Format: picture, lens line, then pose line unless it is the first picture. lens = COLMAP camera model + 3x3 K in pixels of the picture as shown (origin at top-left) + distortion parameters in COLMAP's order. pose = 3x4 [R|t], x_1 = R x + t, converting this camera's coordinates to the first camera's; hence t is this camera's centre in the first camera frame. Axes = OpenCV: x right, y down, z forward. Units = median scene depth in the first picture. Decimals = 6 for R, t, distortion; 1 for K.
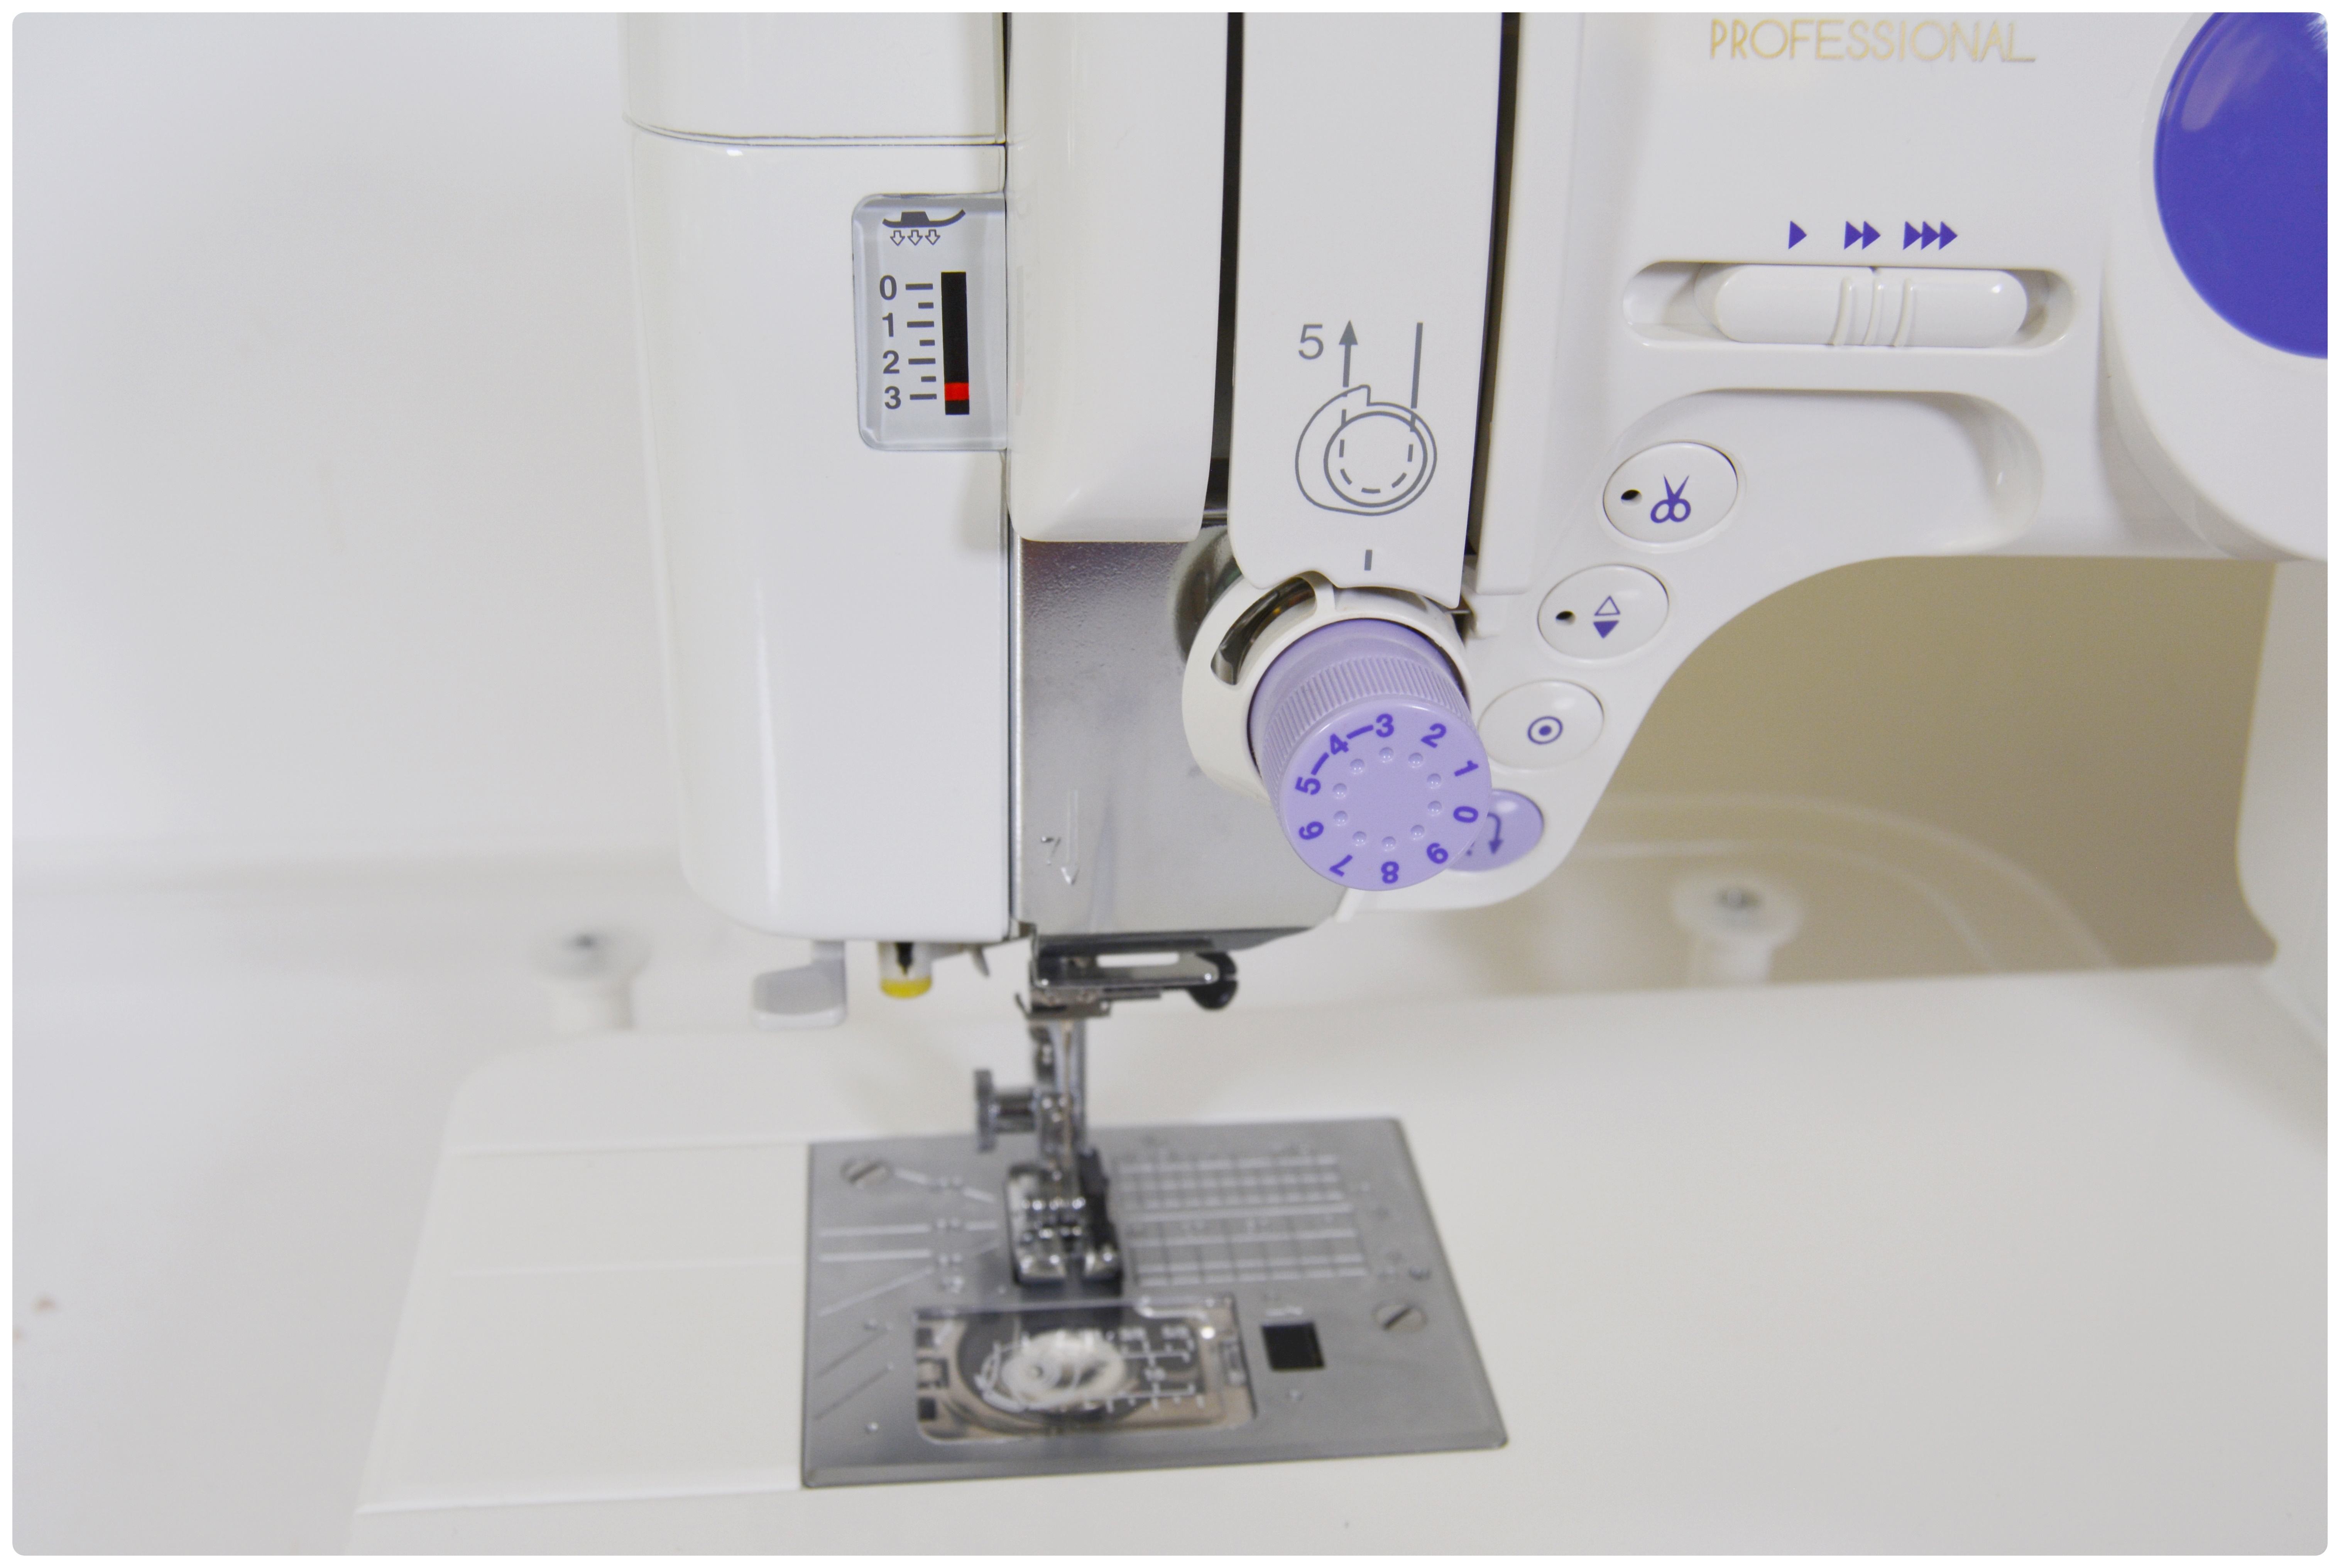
lens RADIAL K [[2592.8, 0, 1170.0], [0, 2592.8, 784.0], [0, 0, 1]] dist [-0.082511, 0.024775]
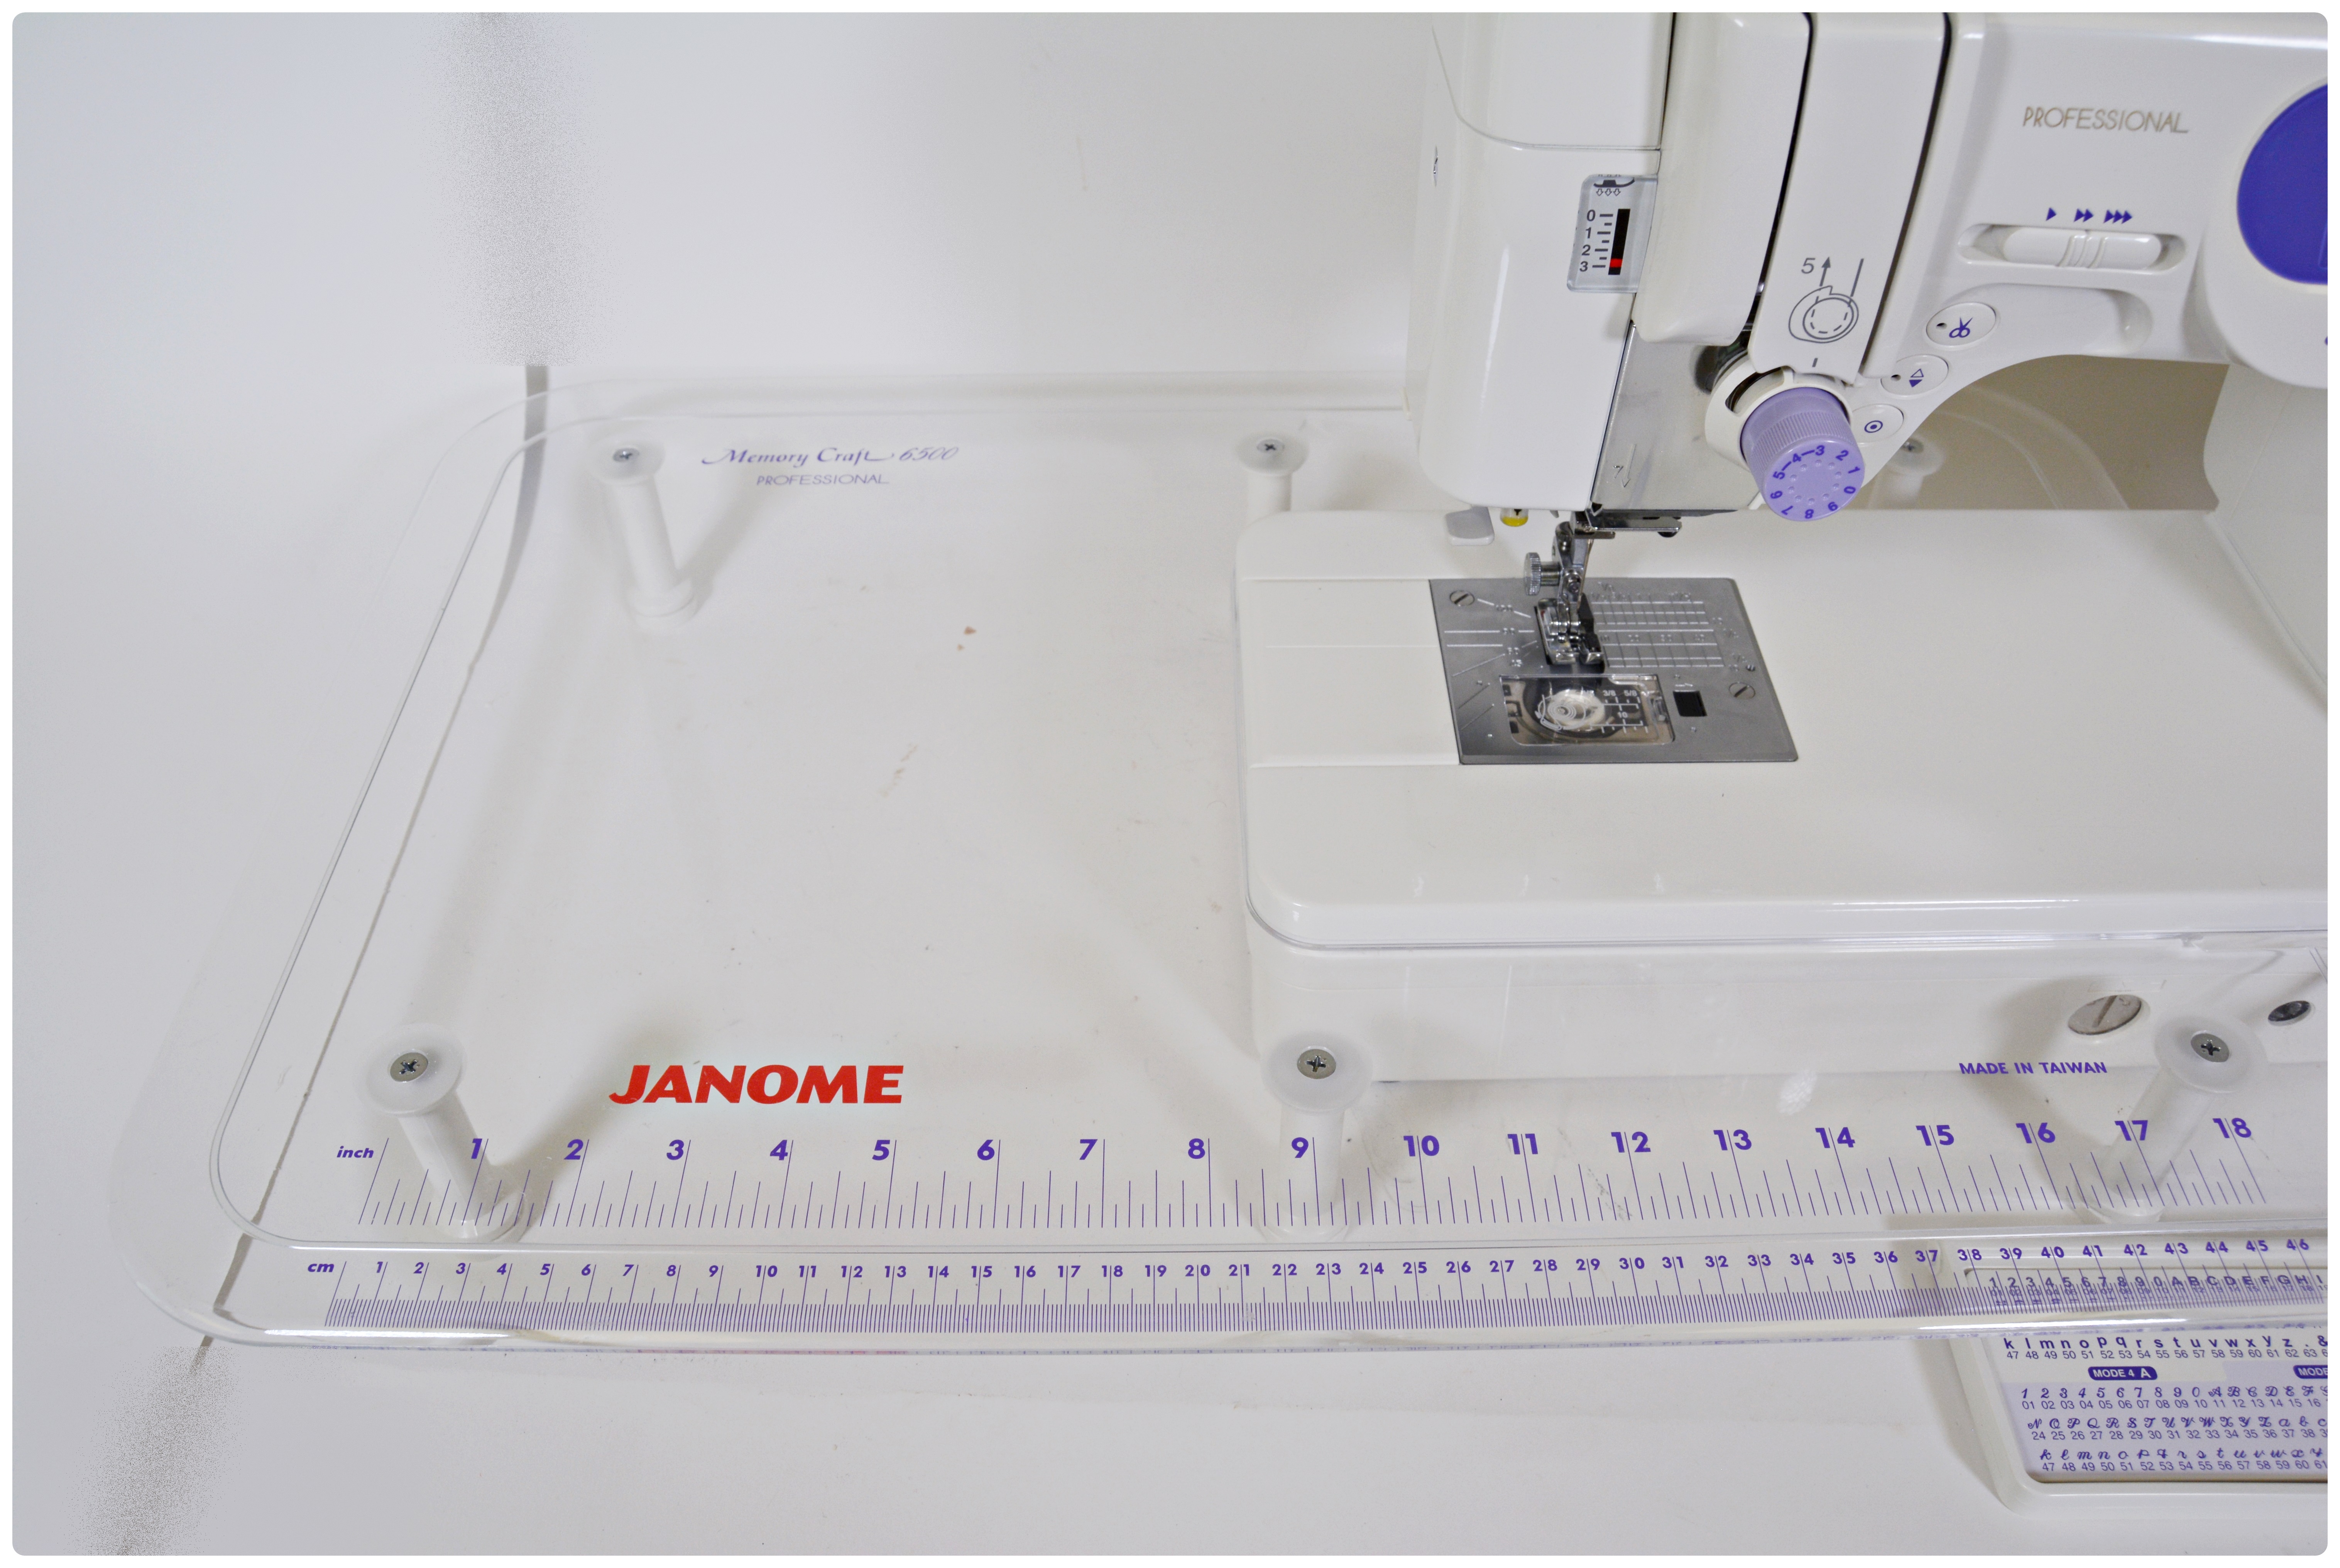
lens RADIAL K [[1827.3, 0, 1170.0], [0, 1827.3, 784.0], [0, 0, 1]] dist [-0.097489, 0.030103]
pose [[0.994248, 0.052358, -0.093433, -0.227052], [-0.019670, 0.946791, 0.321249, -0.174924], [0.105282, -0.317563, 0.942374, -0.409266]]
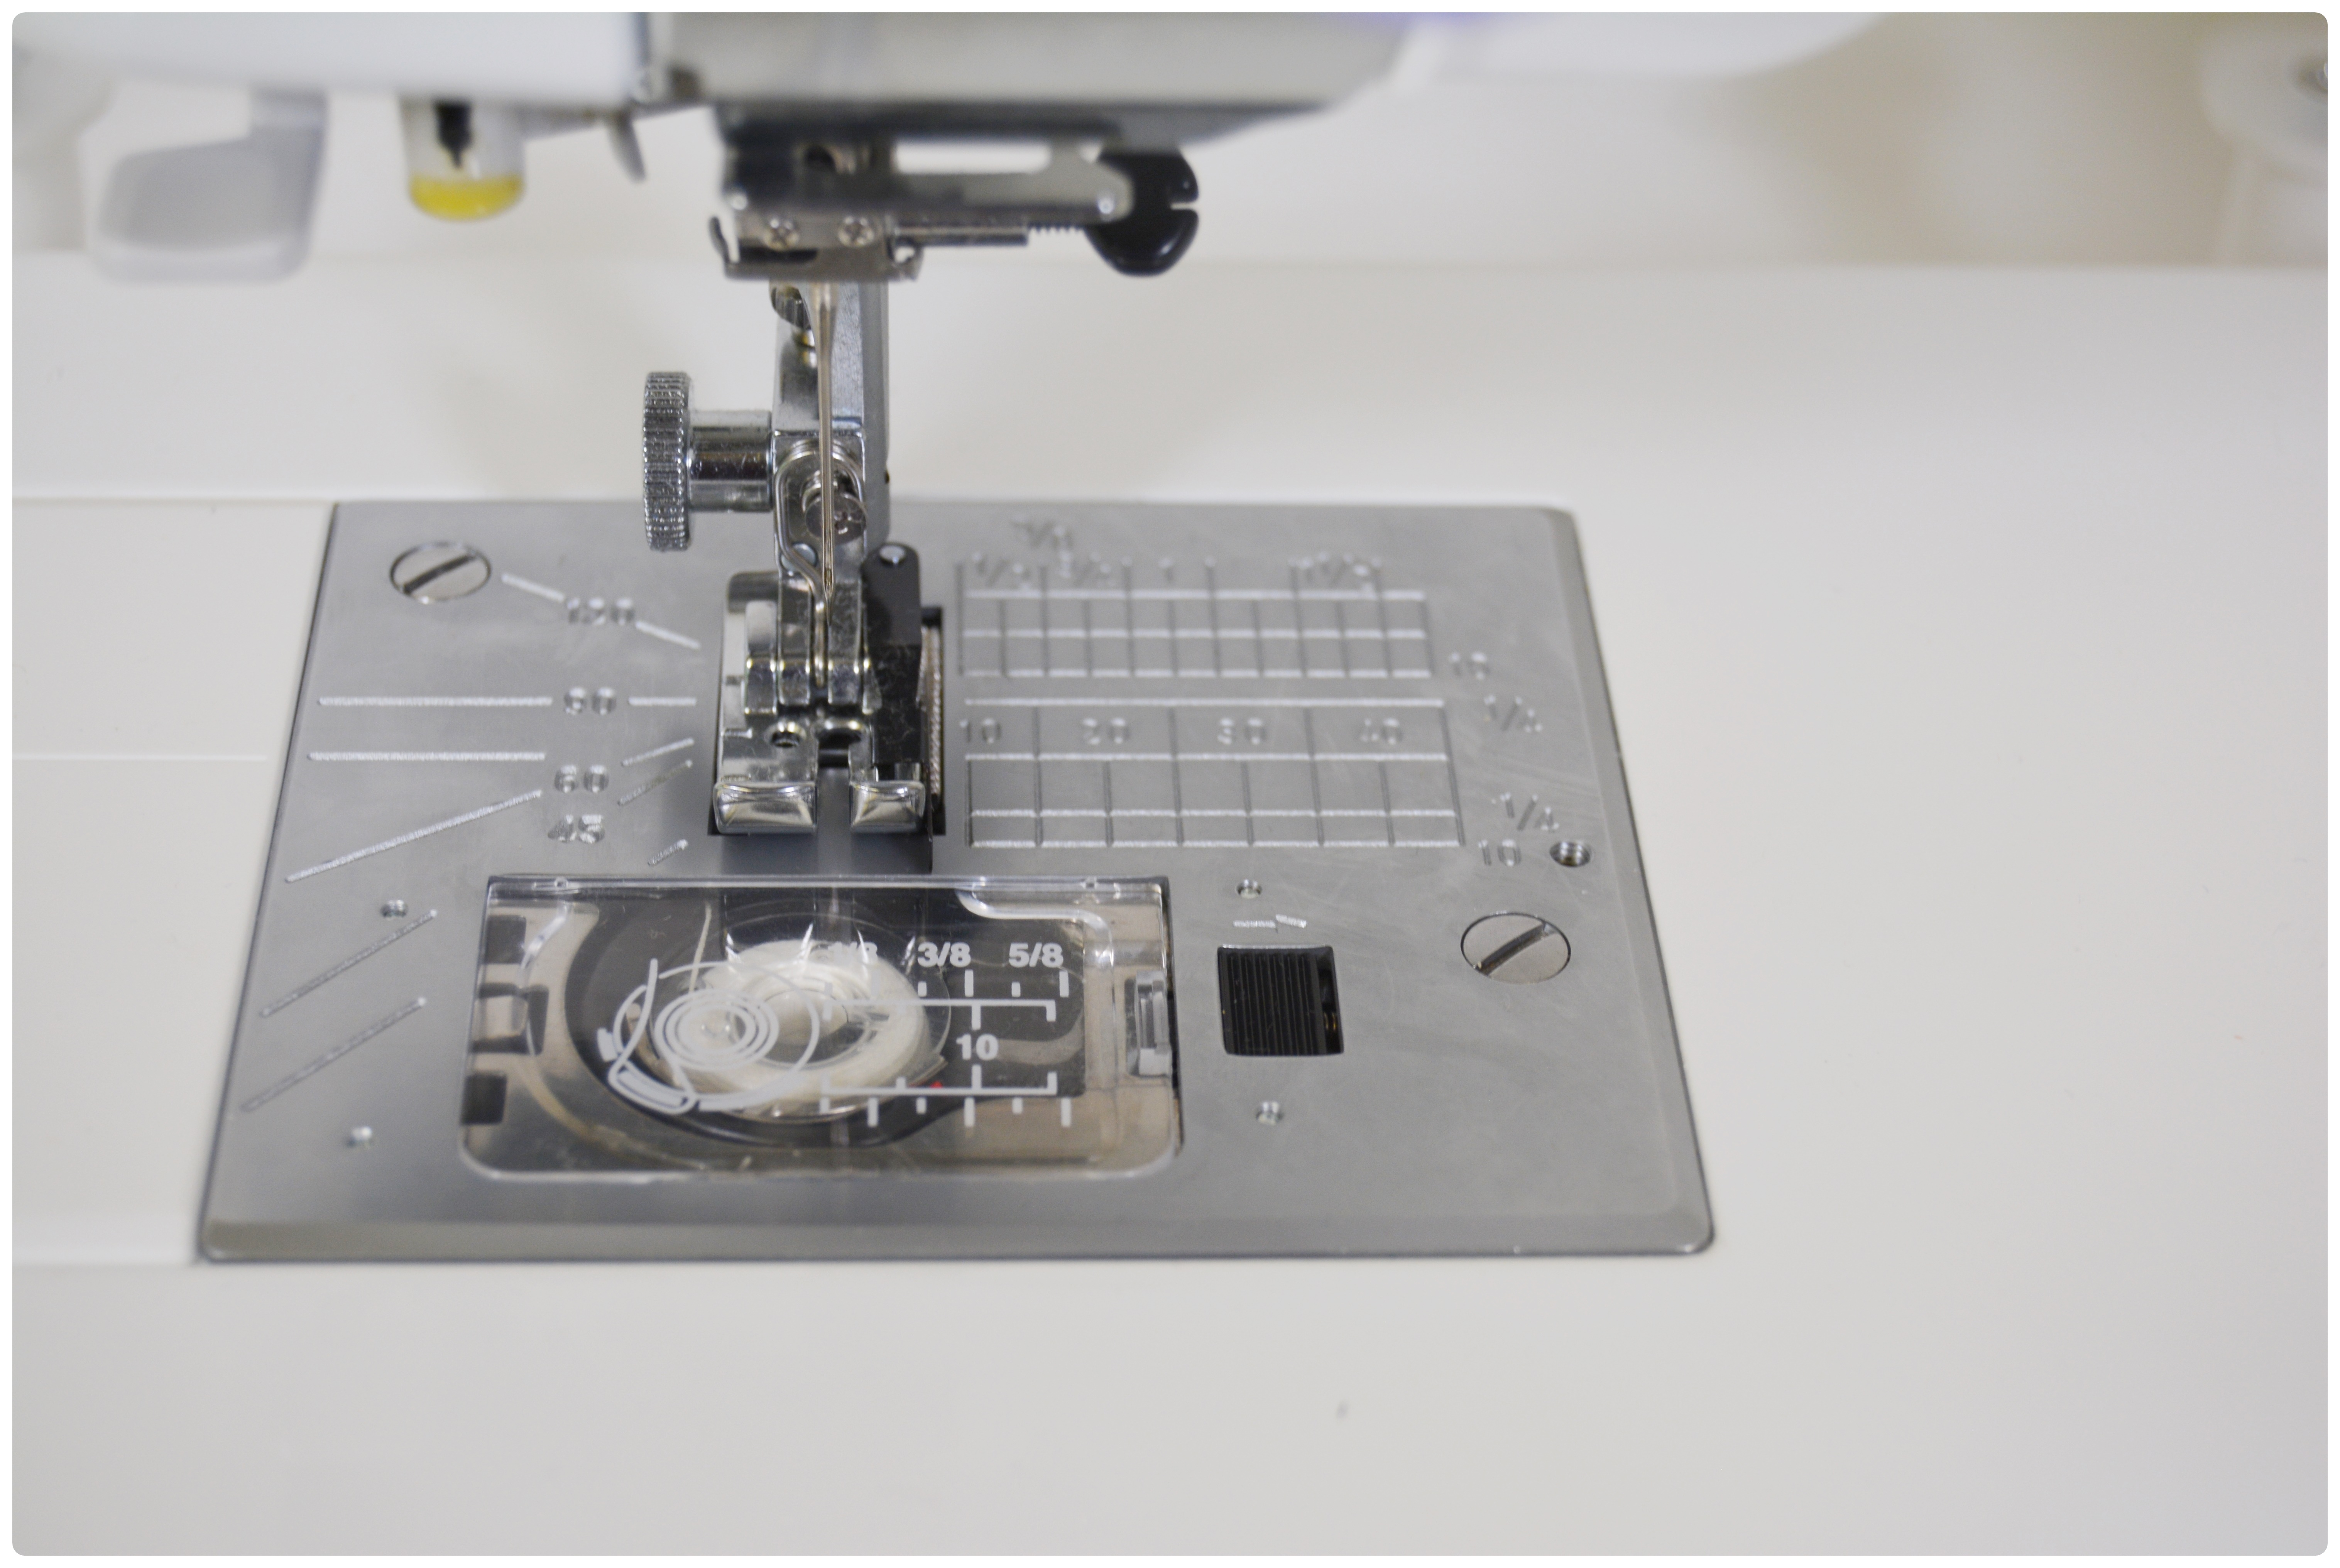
lens RADIAL K [[4323.5, 0, 1170.0], [0, 4323.5, 784.0], [0, 0, 1]] dist [-0.040661, -0.093233]
pose [[0.997707, 0.052584, -0.042609, 0.060802], [-0.042004, 0.974737, 0.219369, 0.007745], [0.053068, -0.217077, 0.974711, 0.247829]]
